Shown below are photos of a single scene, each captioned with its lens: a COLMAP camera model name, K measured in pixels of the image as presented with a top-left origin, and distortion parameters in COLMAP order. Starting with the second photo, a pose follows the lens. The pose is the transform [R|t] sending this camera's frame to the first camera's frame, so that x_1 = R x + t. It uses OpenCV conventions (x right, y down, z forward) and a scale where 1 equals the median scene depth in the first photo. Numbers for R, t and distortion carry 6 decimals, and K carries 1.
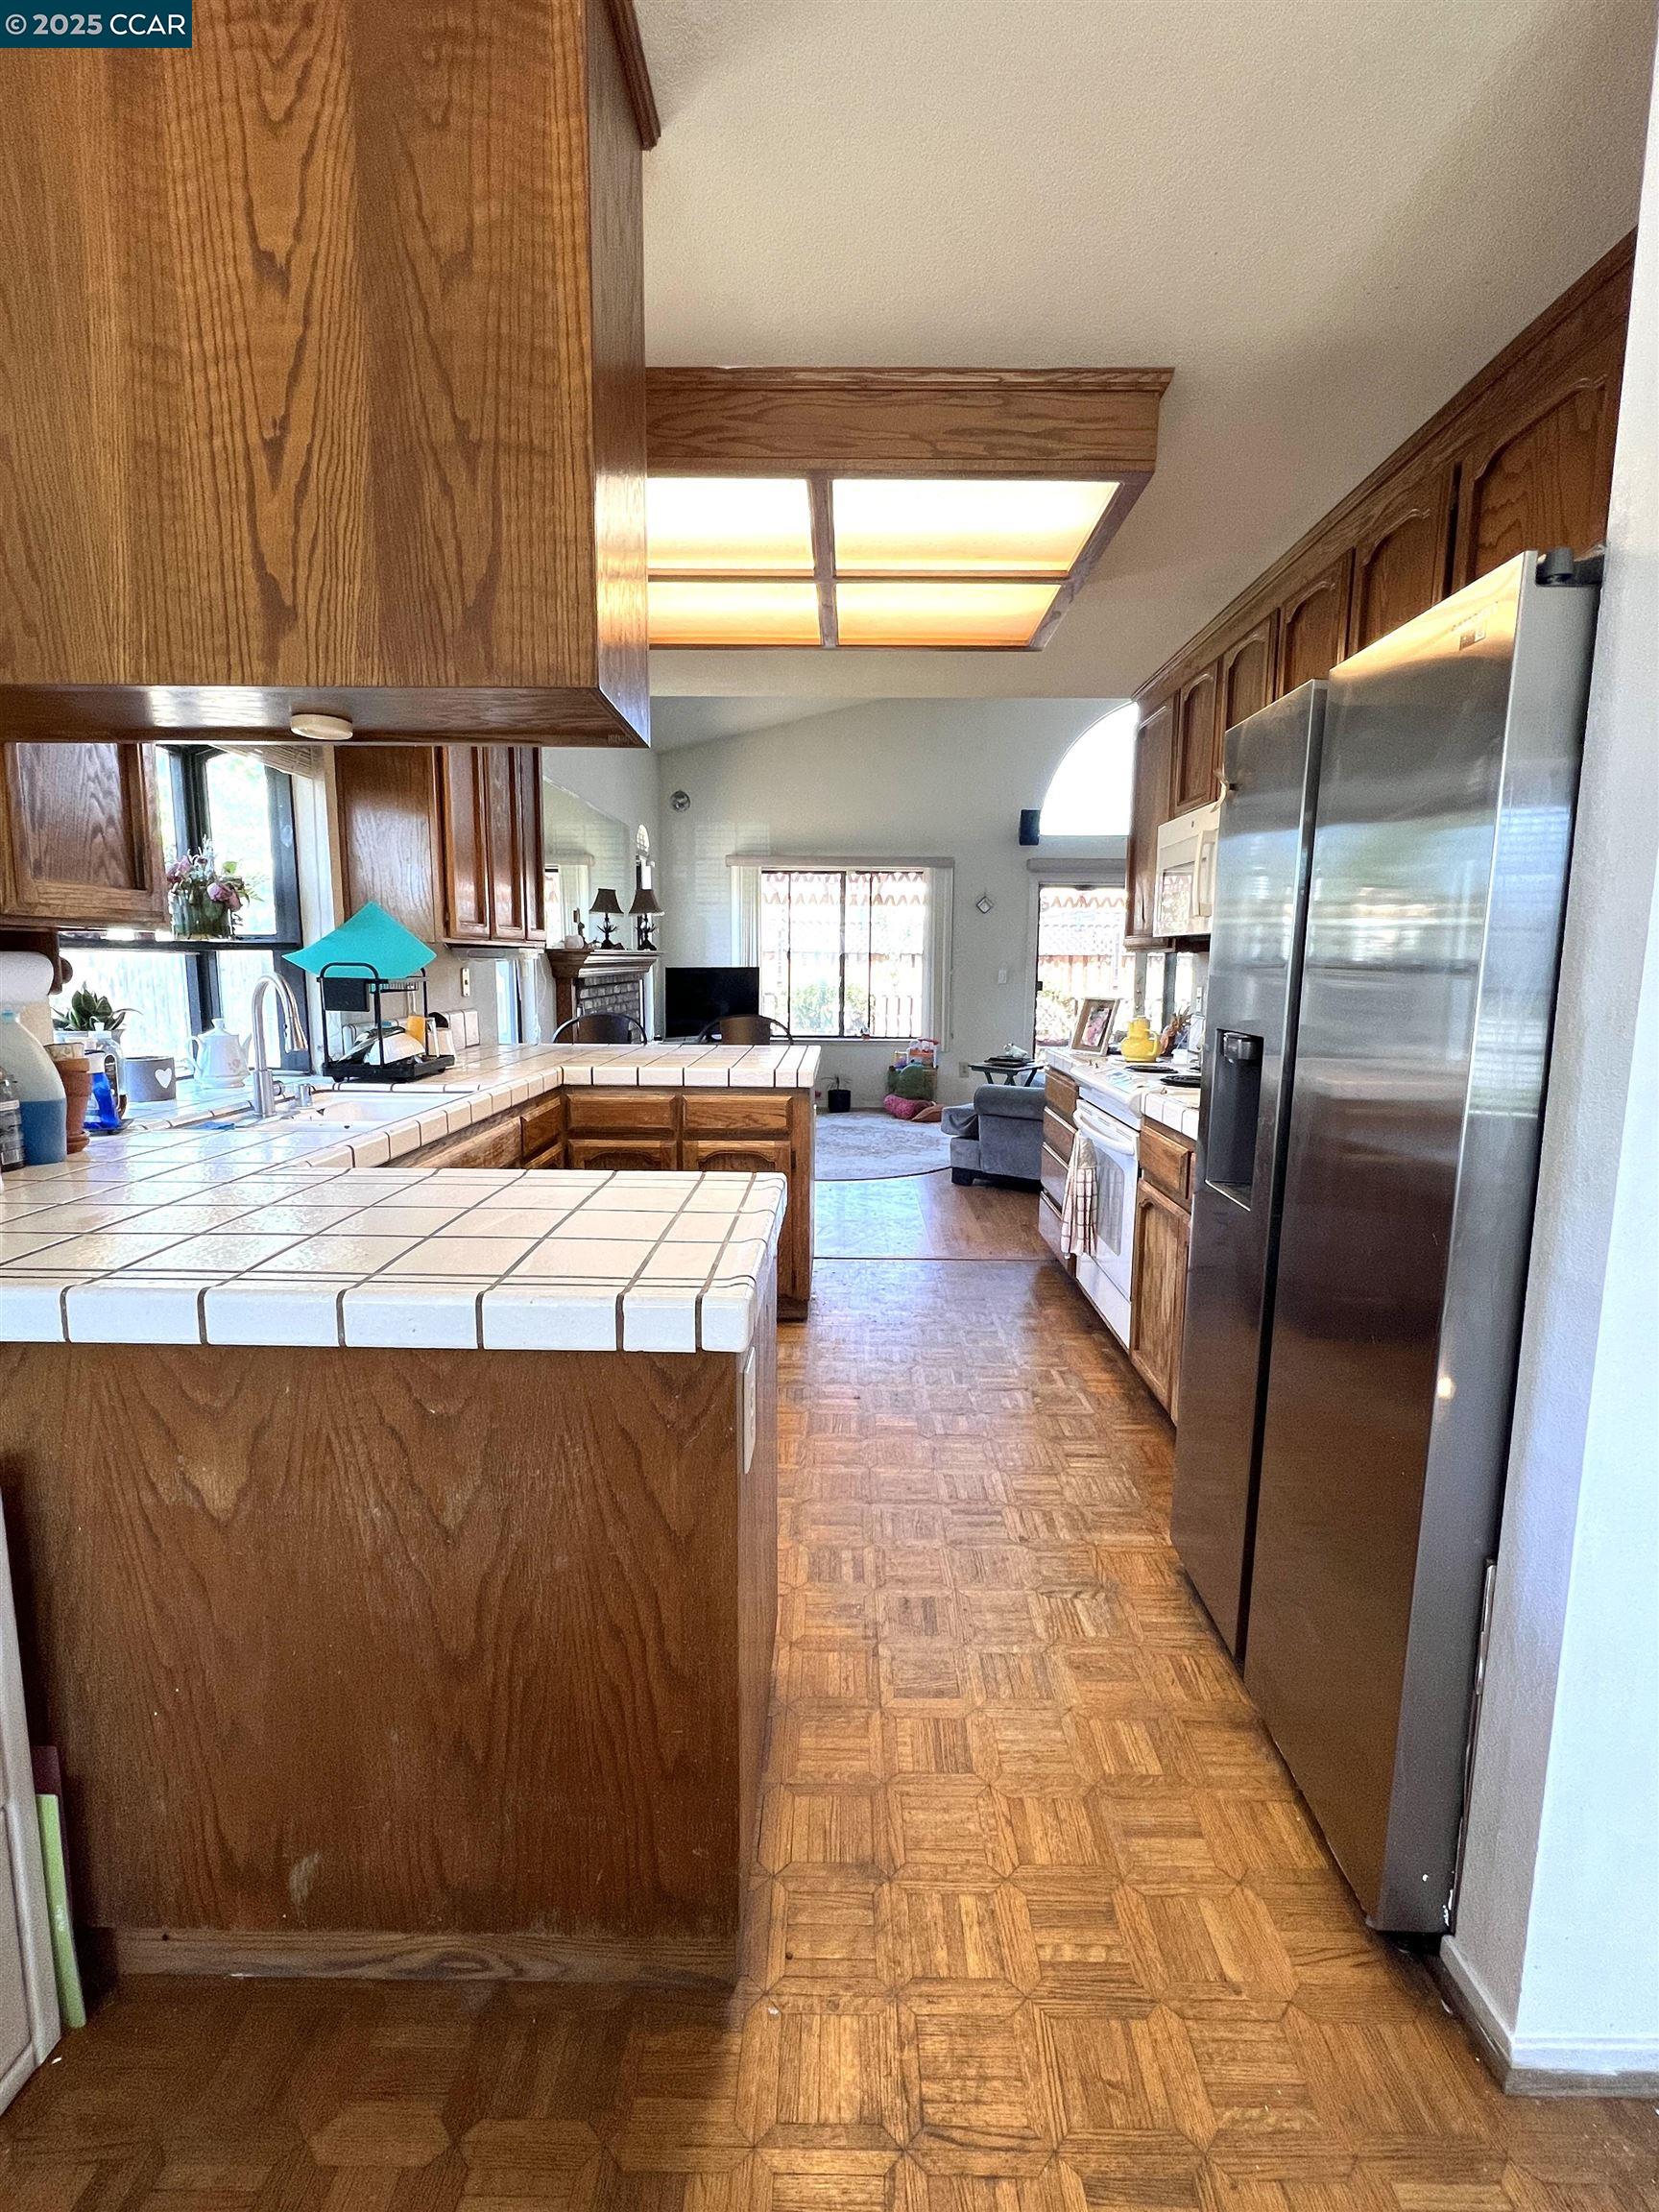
lens RADIAL K [[1010.1, 0, 832.9], [0, 1010.1, 1095.5], [0, 0, 1]] dist [-0.002134, 0.001242]
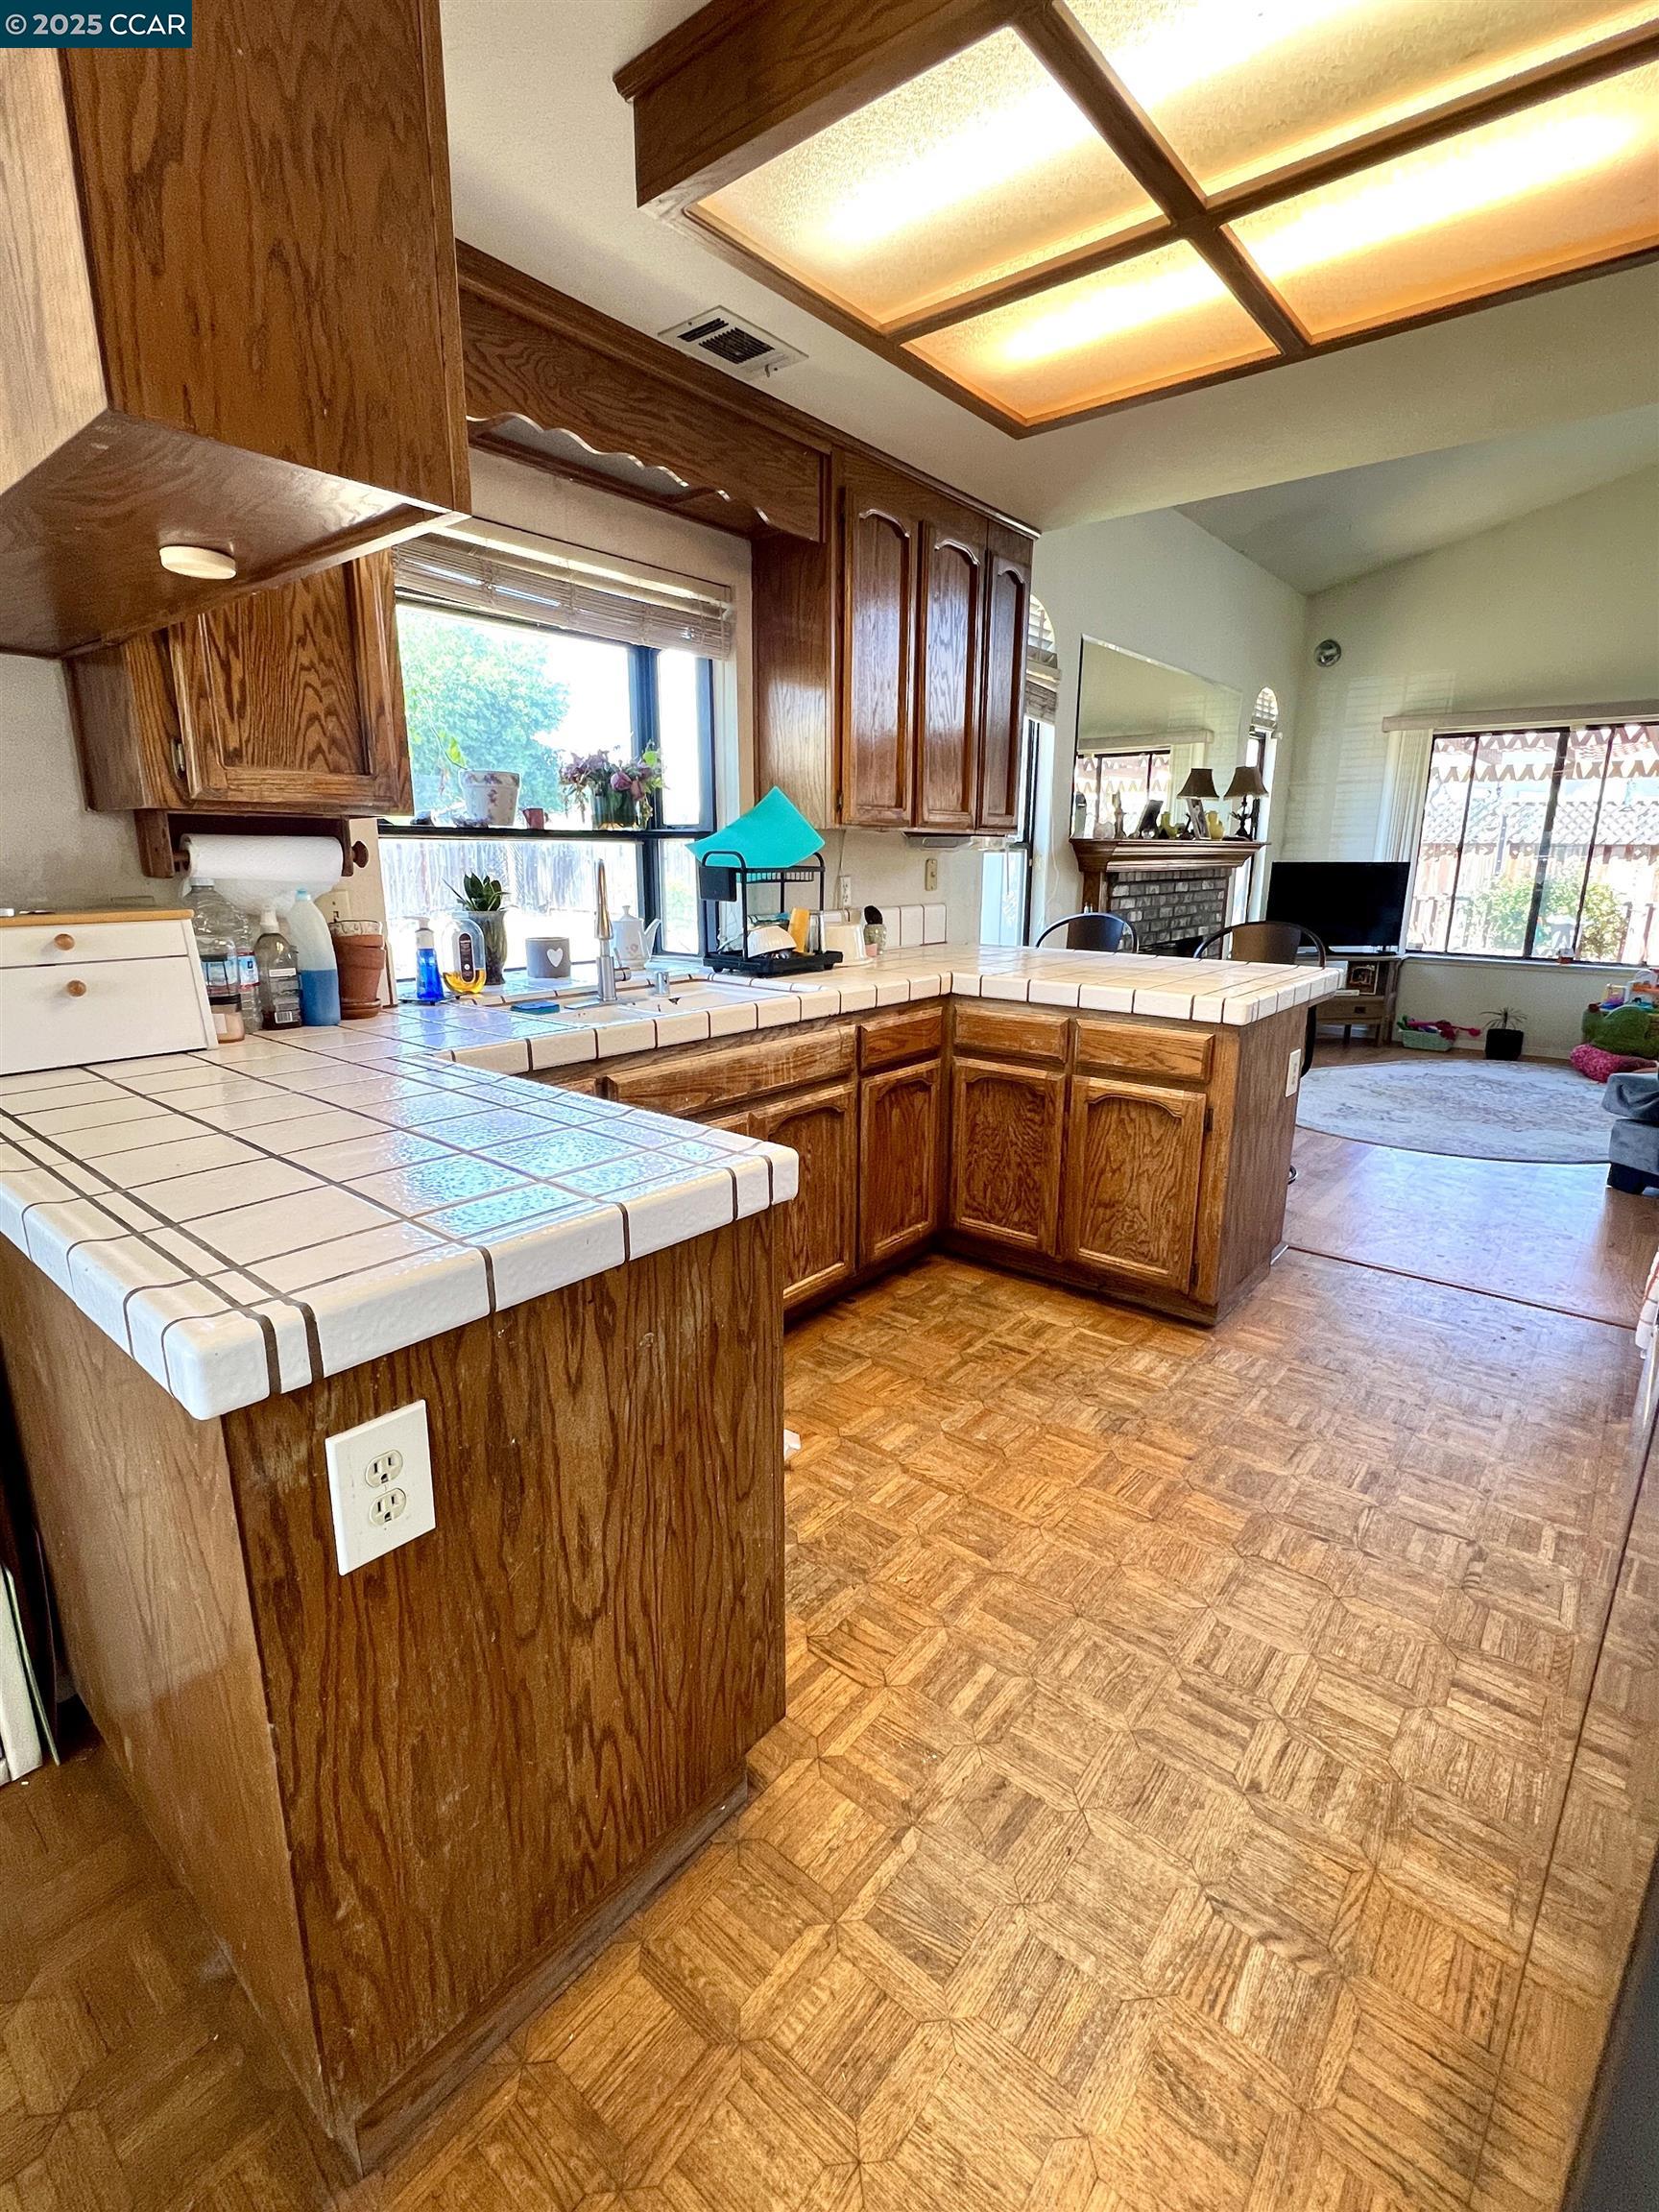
lens RADIAL K [[1010.1, 0, 832.9], [0, 1010.1, 1095.5], [0, 0, 1]] dist [-0.002134, 0.001242]
pose [[0.776865, 0.145055, -0.612732, 0.223053], [-0.083975, 0.988278, 0.127491, -0.028698], [0.624043, -0.047589, 0.779939, 0.272626]]
